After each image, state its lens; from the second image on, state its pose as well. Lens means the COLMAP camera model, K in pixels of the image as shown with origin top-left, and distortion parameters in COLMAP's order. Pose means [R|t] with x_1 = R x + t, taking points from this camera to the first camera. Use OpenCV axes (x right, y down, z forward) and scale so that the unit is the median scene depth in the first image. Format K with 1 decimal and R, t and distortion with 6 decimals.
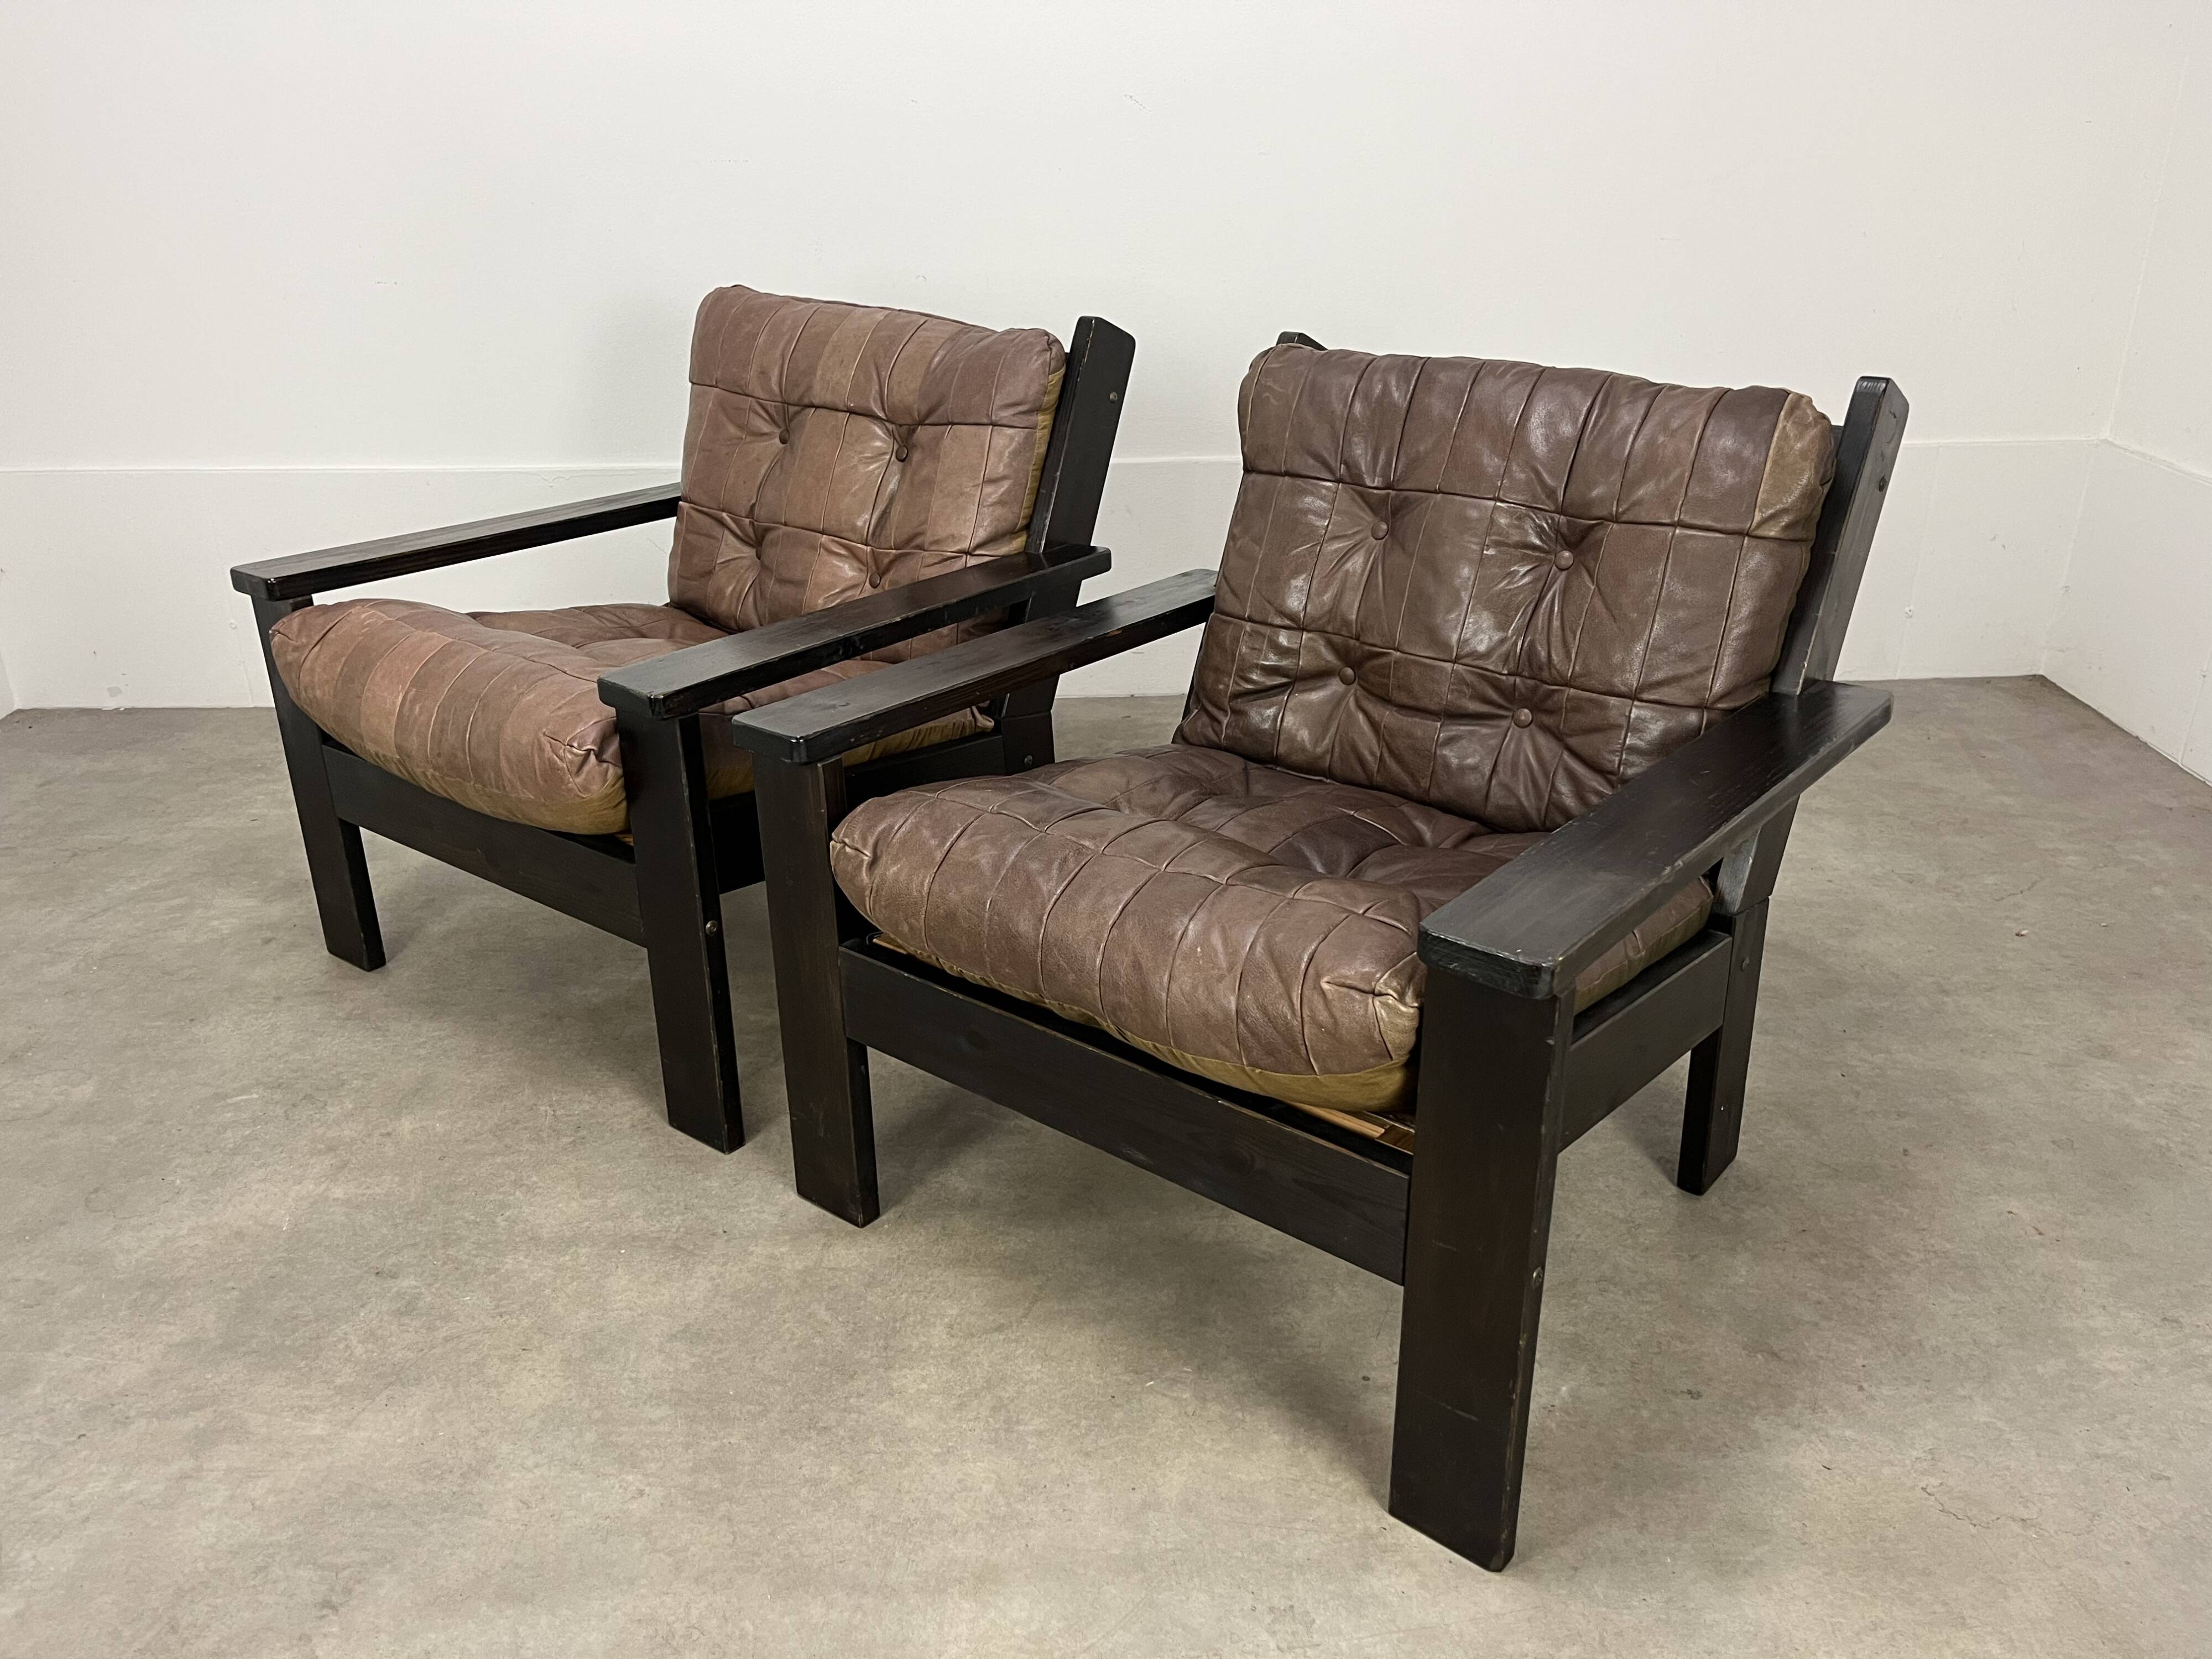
lens RADIAL K [[1691.1, 0, 1108.7], [0, 1691.1, 830.7], [0, 0, 1]] dist [0.071957, -0.100542]
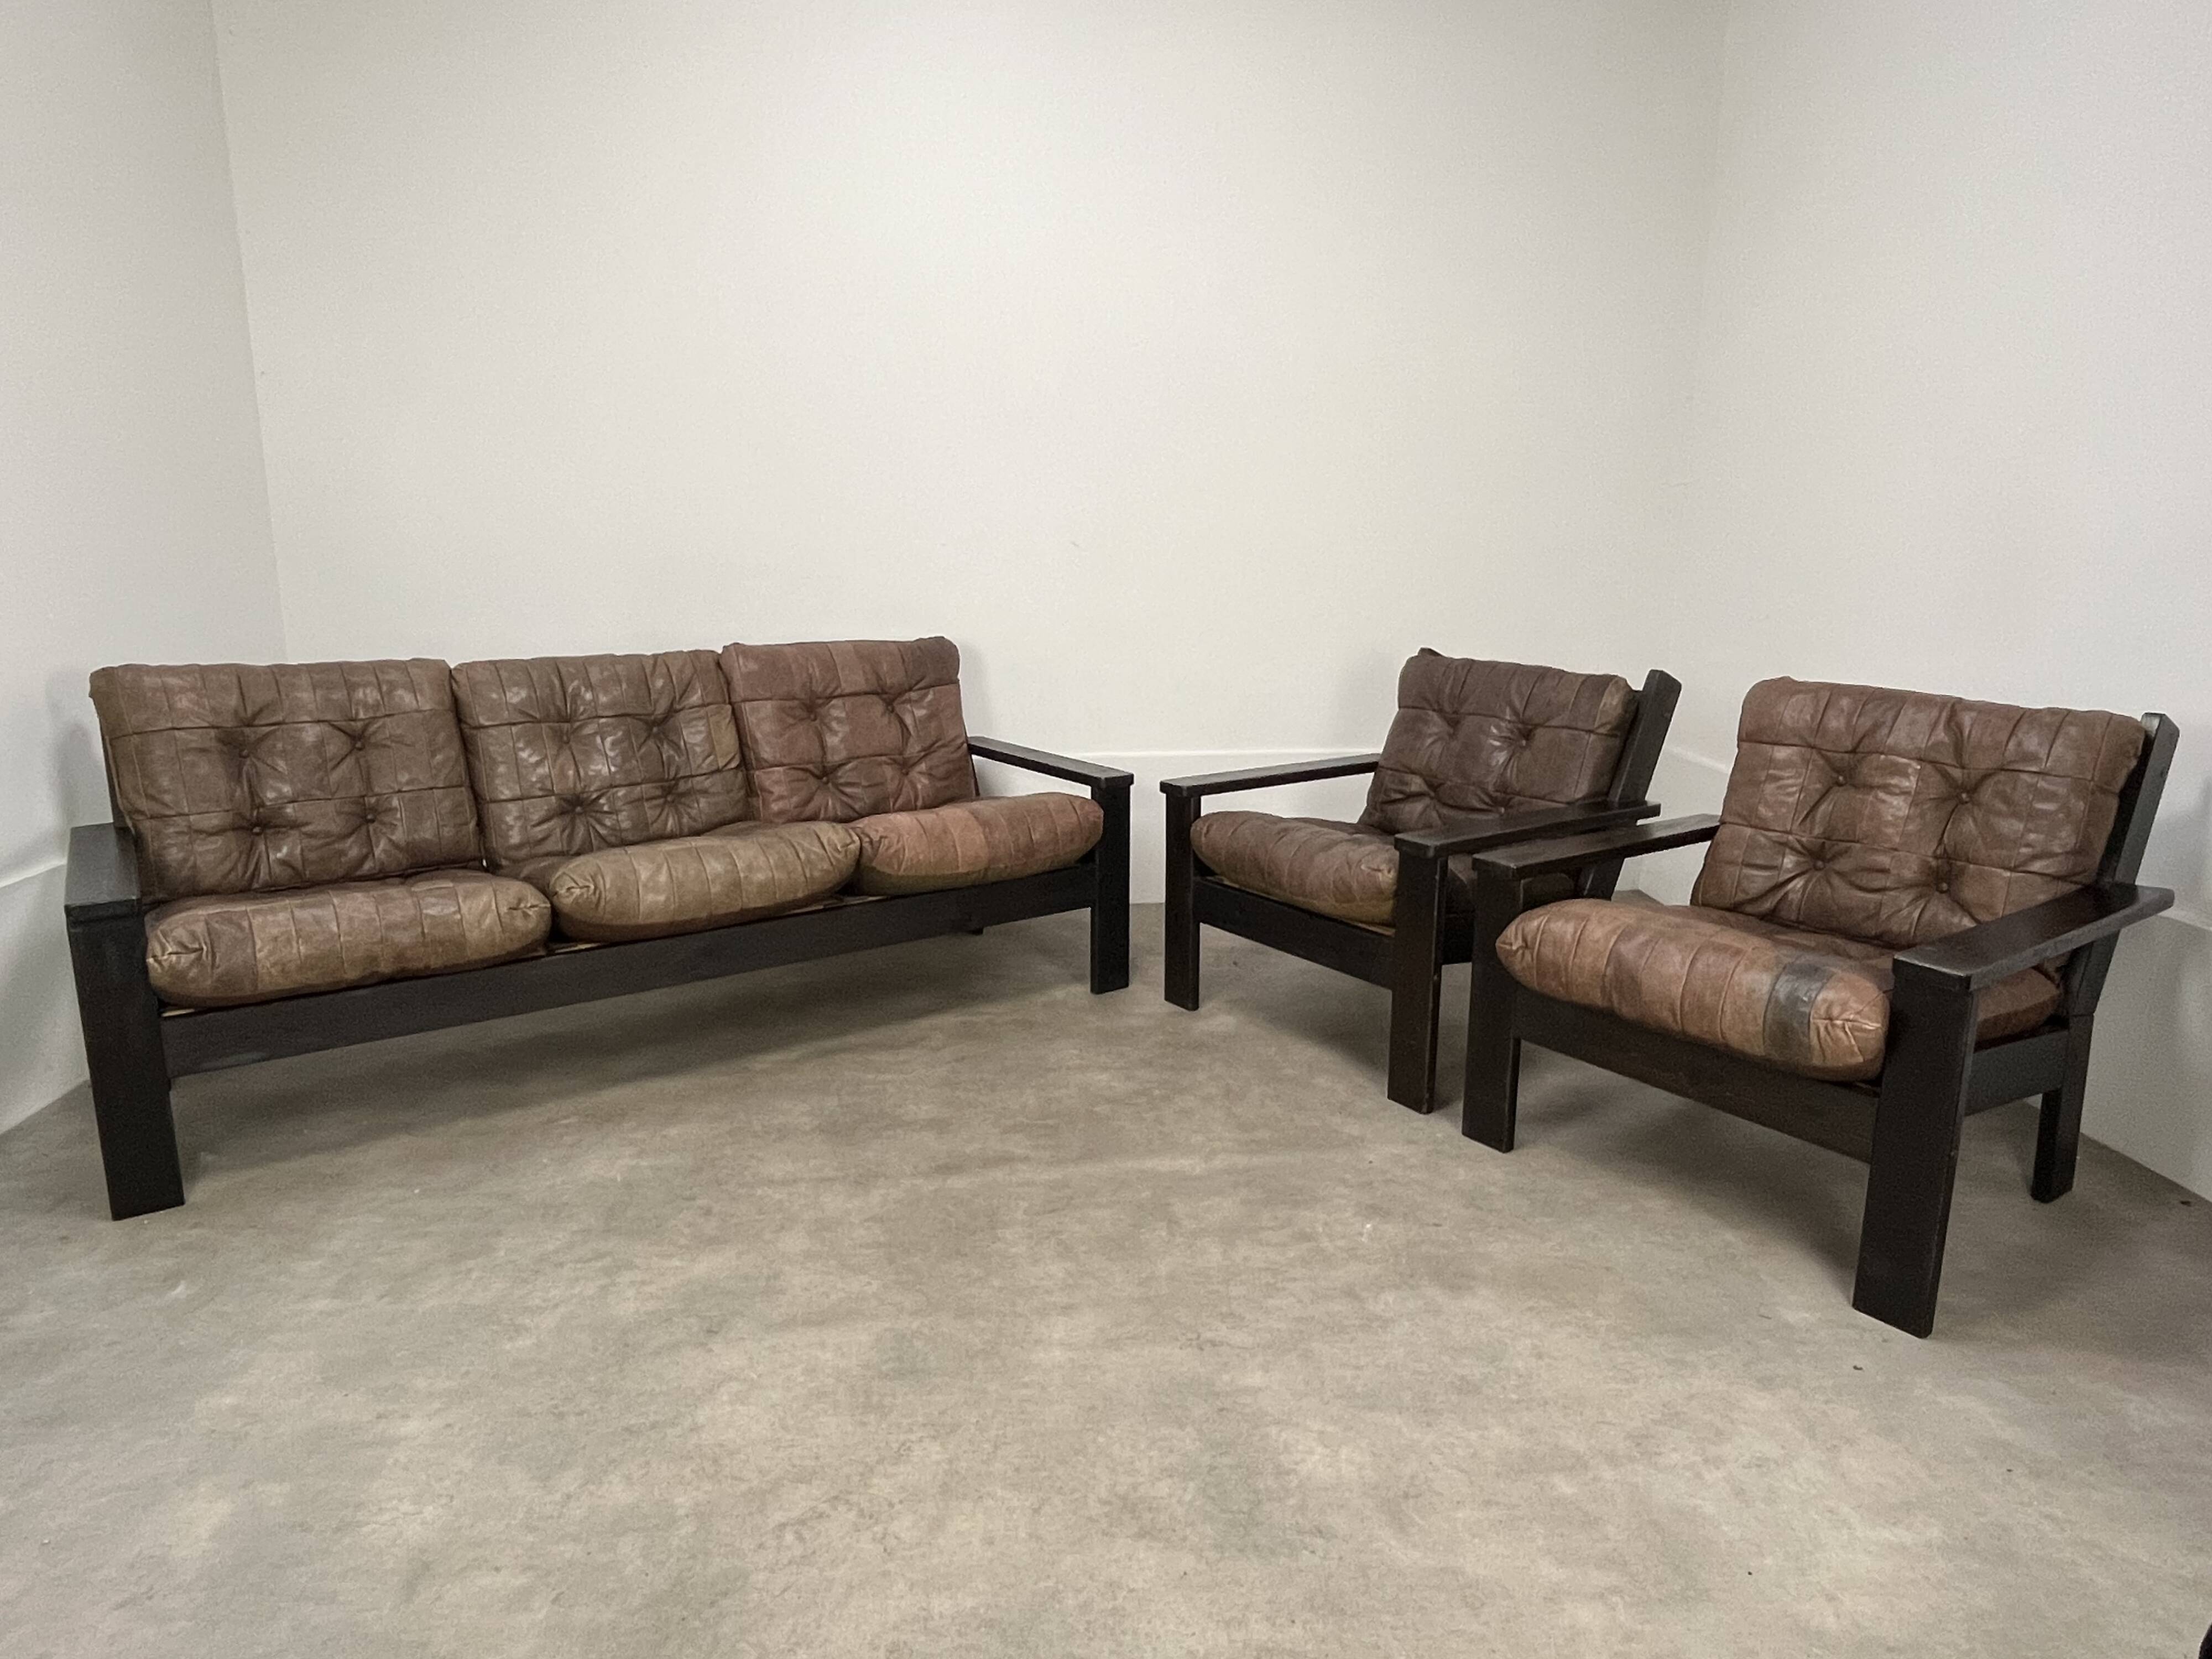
lens RADIAL K [[1390.3, 0, 1092.2], [0, 1390.3, 822.6], [0, 0, 1]] dist [0.001663, -0.003220]
pose [[0.996830, -0.003035, 0.079499, -0.137271], [0.018182, 0.981517, -0.190511, 0.172313], [-0.077452, 0.191352, 0.978461, -0.488789]]
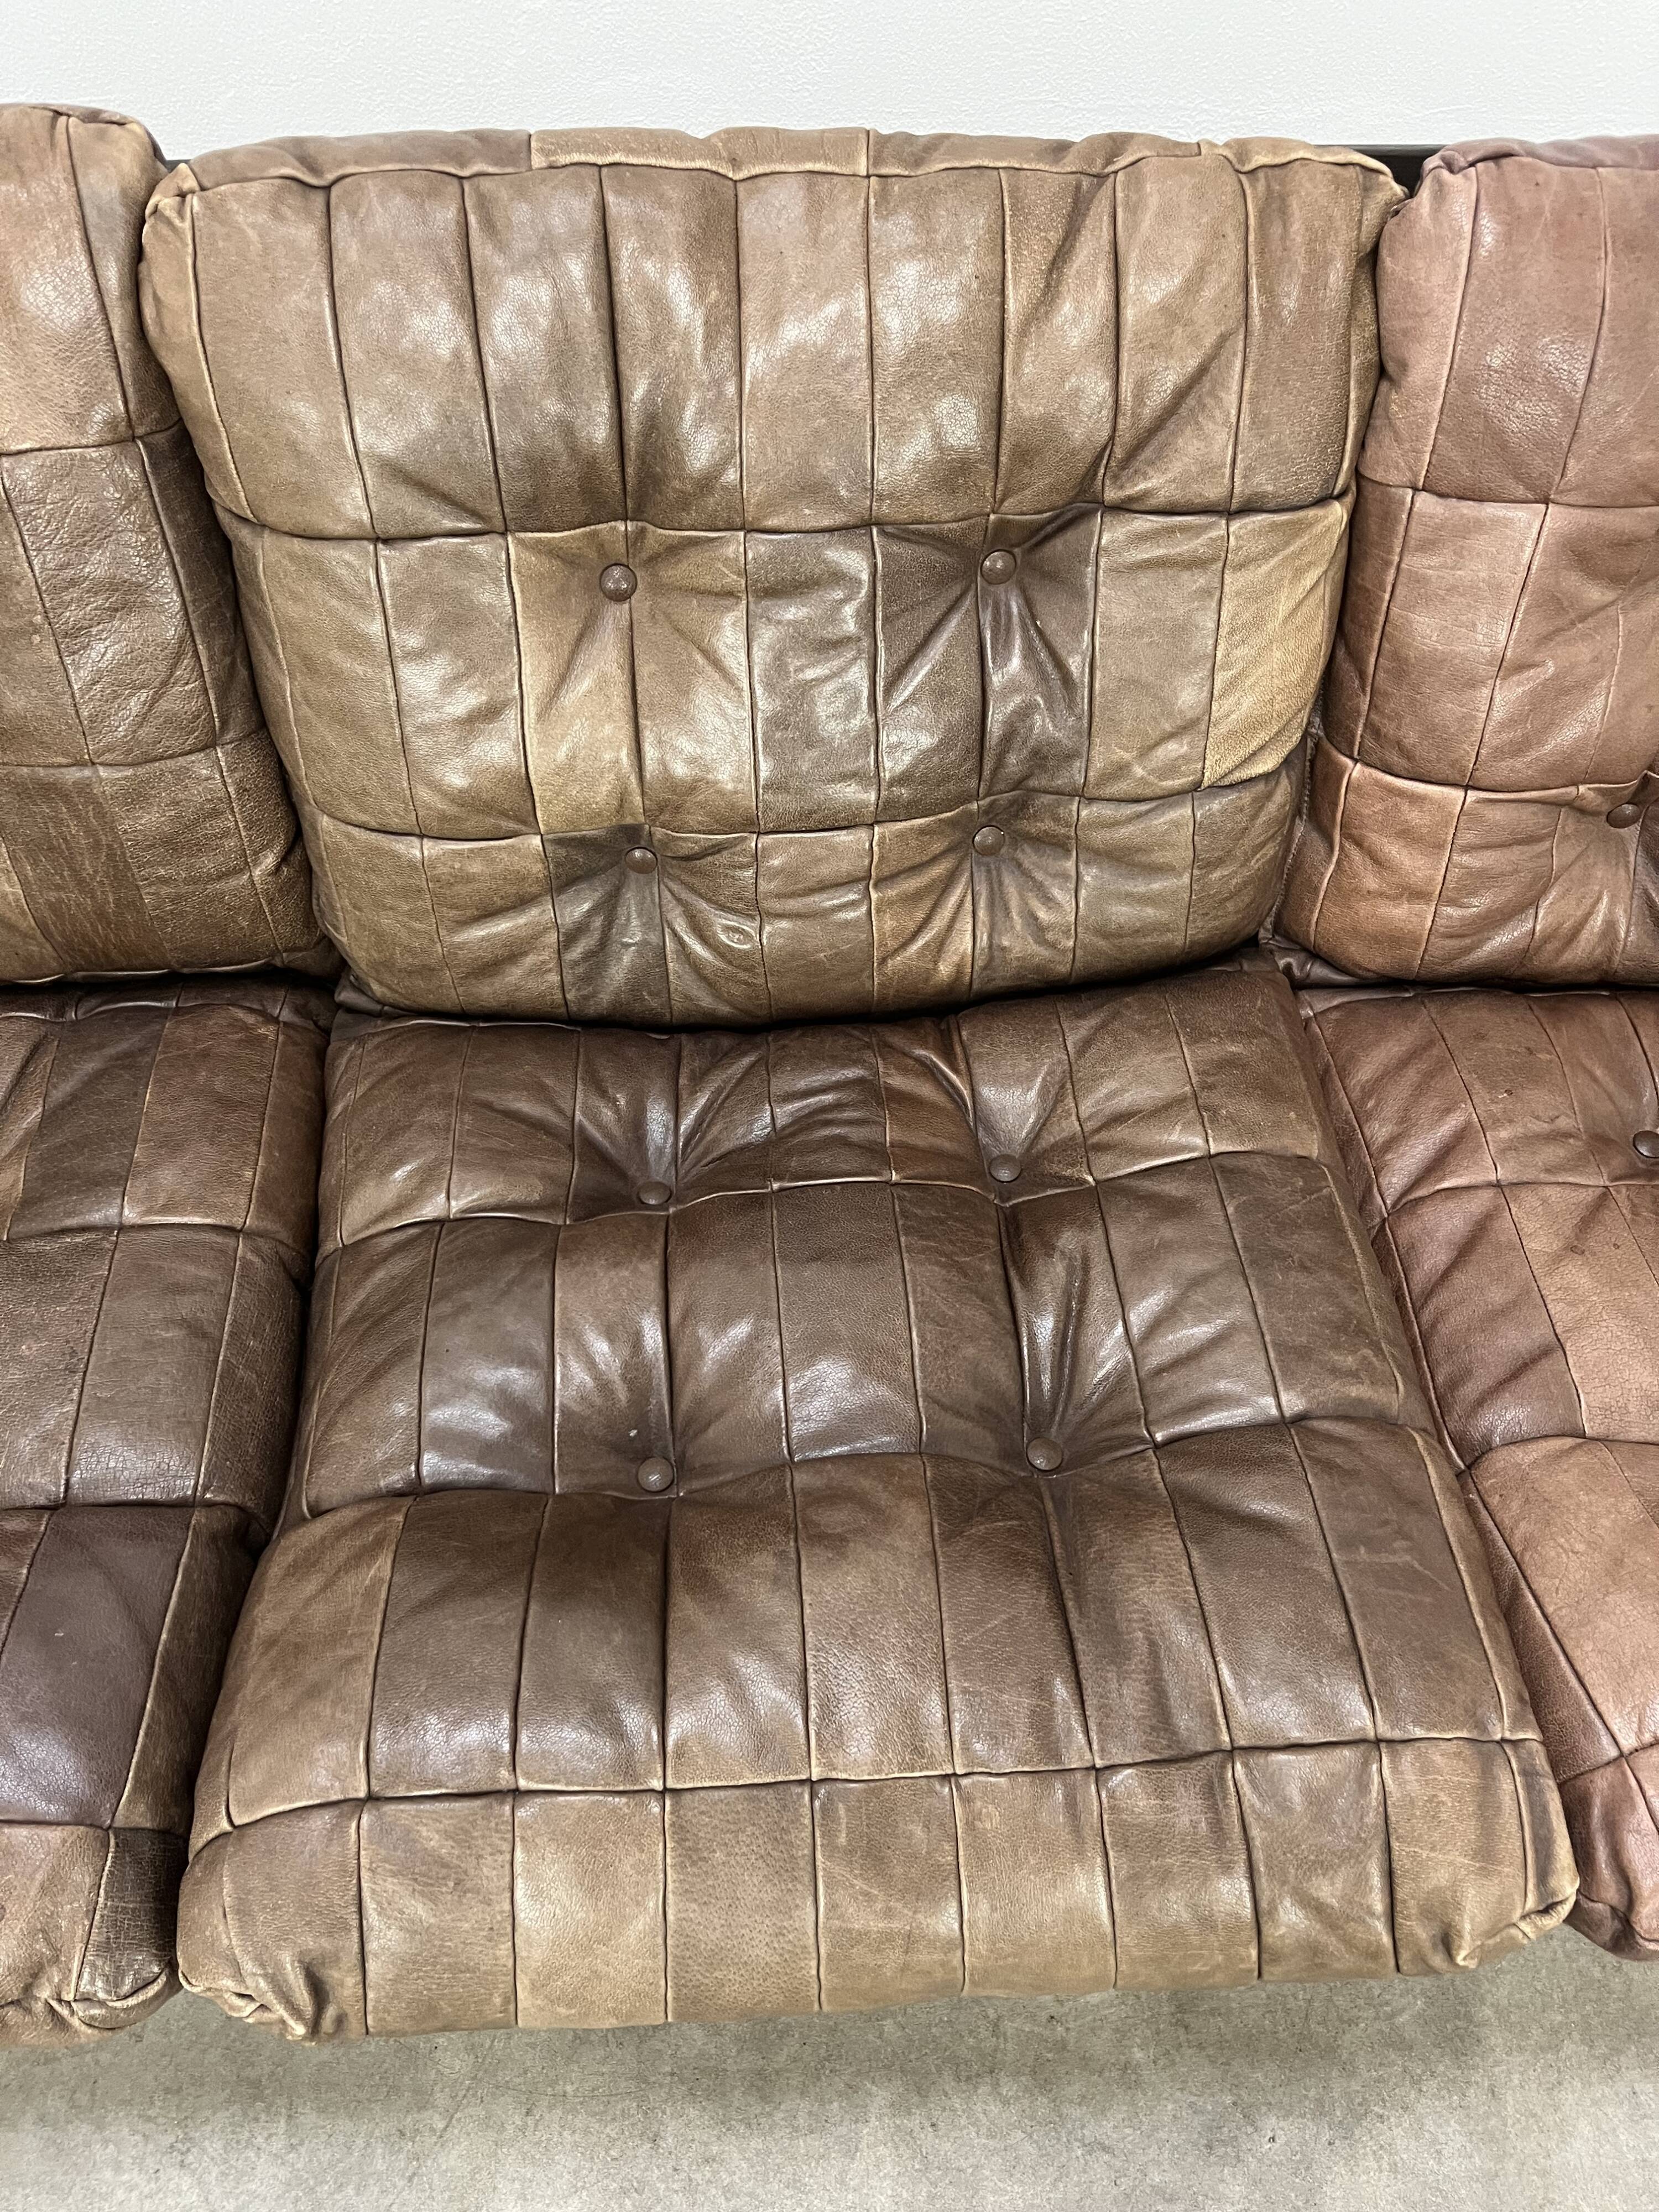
lens RADIAL K [[1691.1, 0, 827.9], [0, 1691.1, 1077.8], [0, 0, 1]] dist [0.071957, -0.100542]
pose [[0.887327, 0.402092, -0.225769, -0.460163], [-0.205702, 0.783312, 0.586608, -0.548672], [0.412718, -0.474072, 0.777765, 0.963738]]
